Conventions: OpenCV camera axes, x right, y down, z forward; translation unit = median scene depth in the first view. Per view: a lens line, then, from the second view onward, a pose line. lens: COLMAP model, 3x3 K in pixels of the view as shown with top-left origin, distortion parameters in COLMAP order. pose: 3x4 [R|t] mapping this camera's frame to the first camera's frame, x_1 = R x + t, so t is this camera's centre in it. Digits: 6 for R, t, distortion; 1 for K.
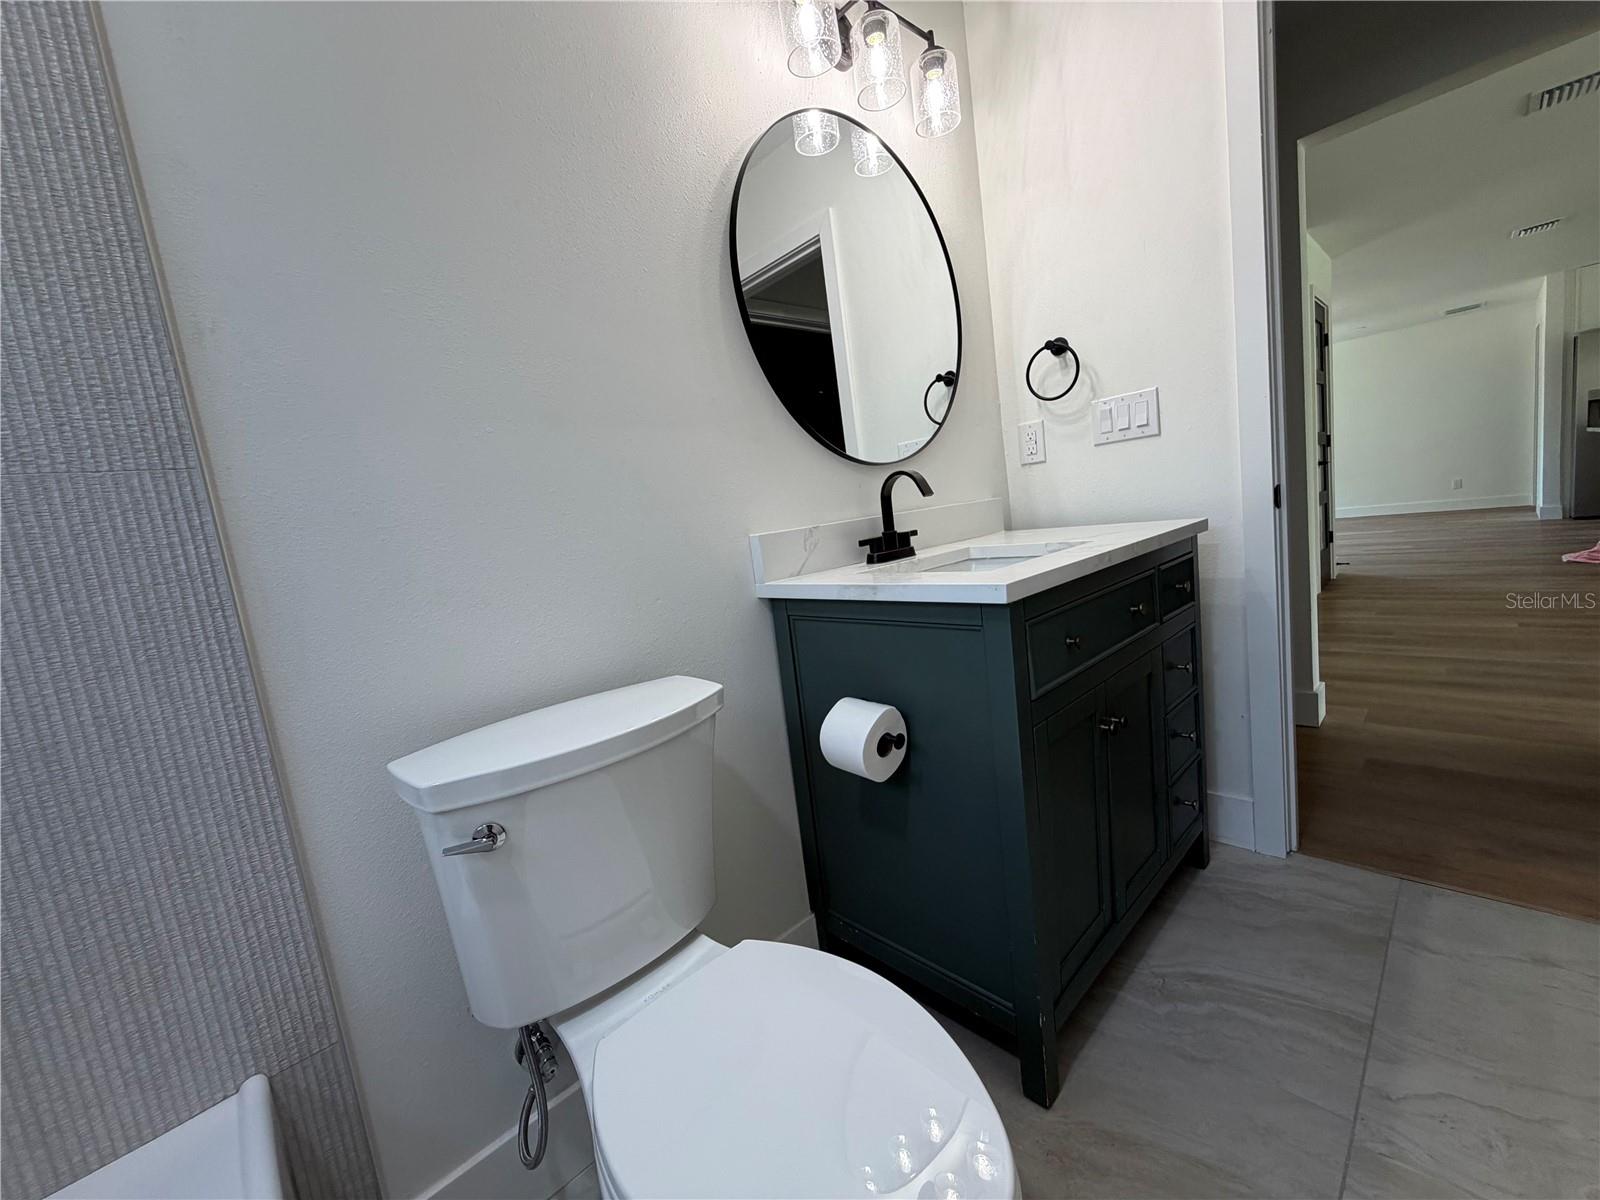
lens RADIAL K [[635.9, 0, 803.6], [0, 635.9, 596.9], [0, 0, 1]] dist [0.002818, 0.000426]
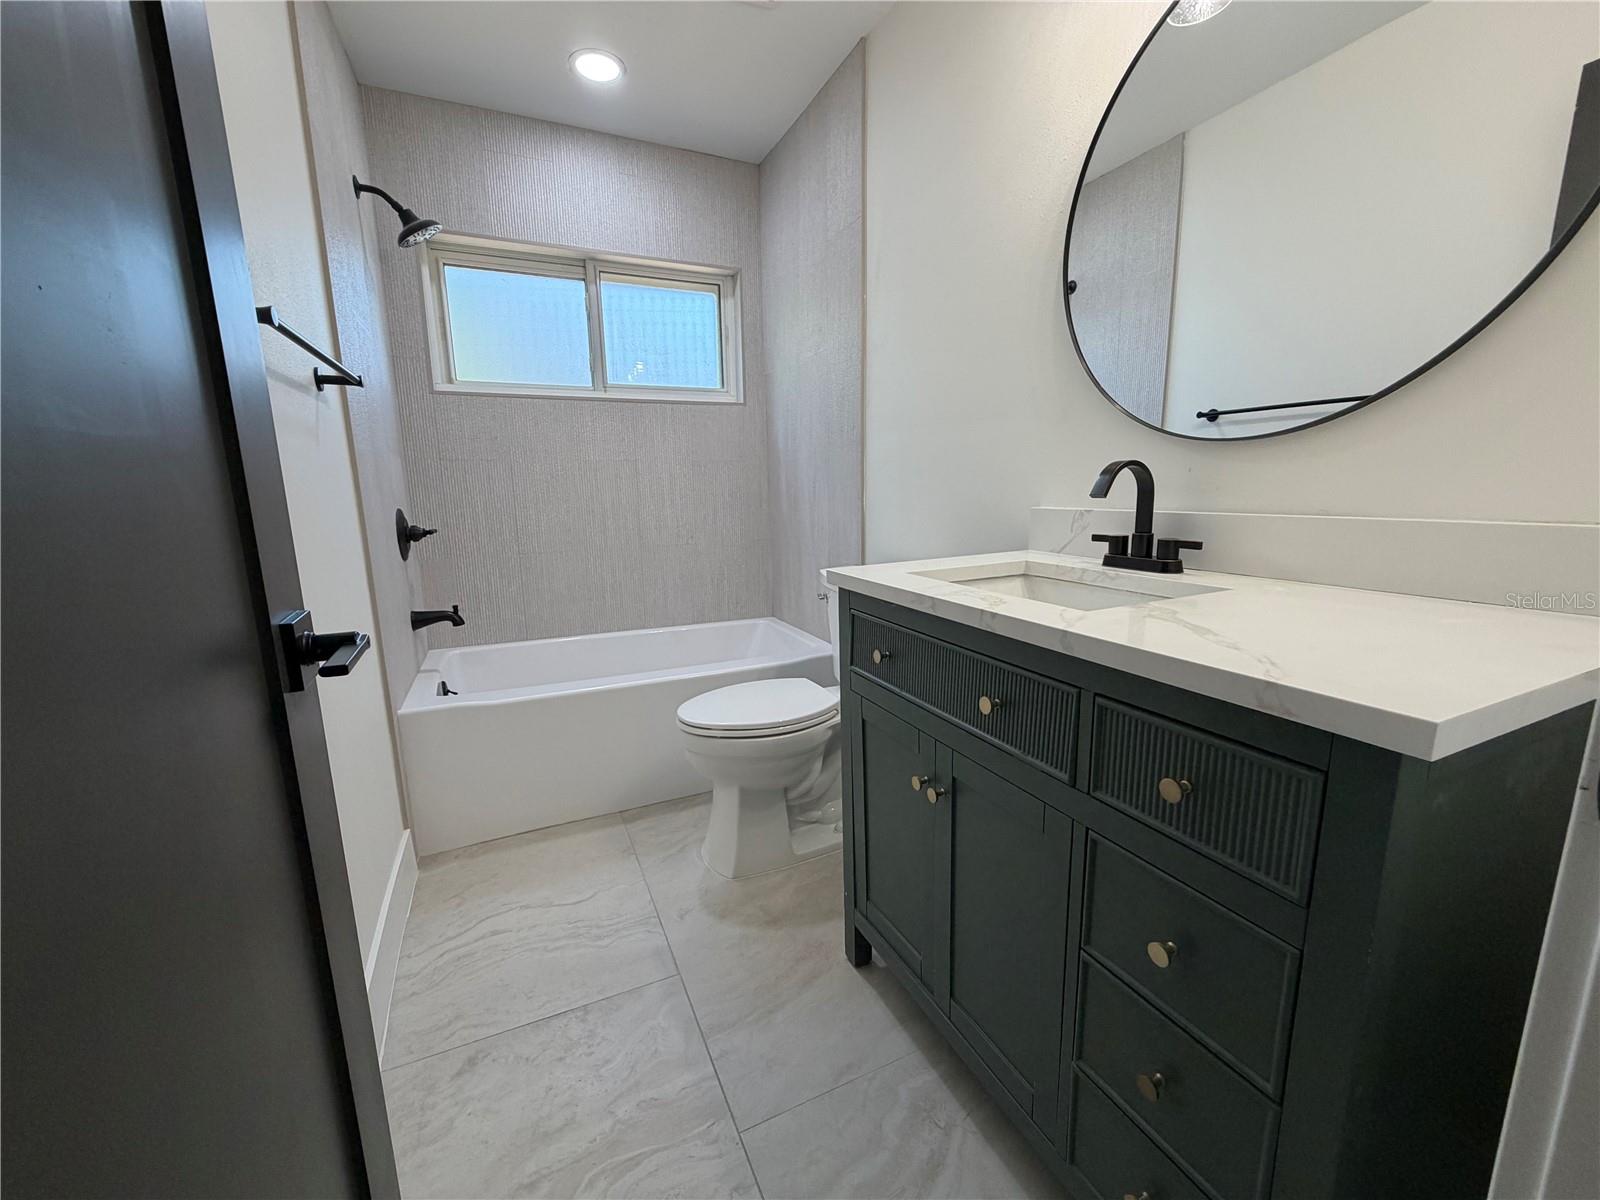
lens RADIAL K [[635.9, 0, 803.3], [0, 635.9, 599.1], [0, 0, 1]] dist [0.002818, 0.000426]
pose [[-0.306127, 0.300694, -0.903255, 1.064446], [-0.059883, 0.940845, 0.333503, -0.280084], [0.950105, 0.156184, -0.270012, 0.869919]]
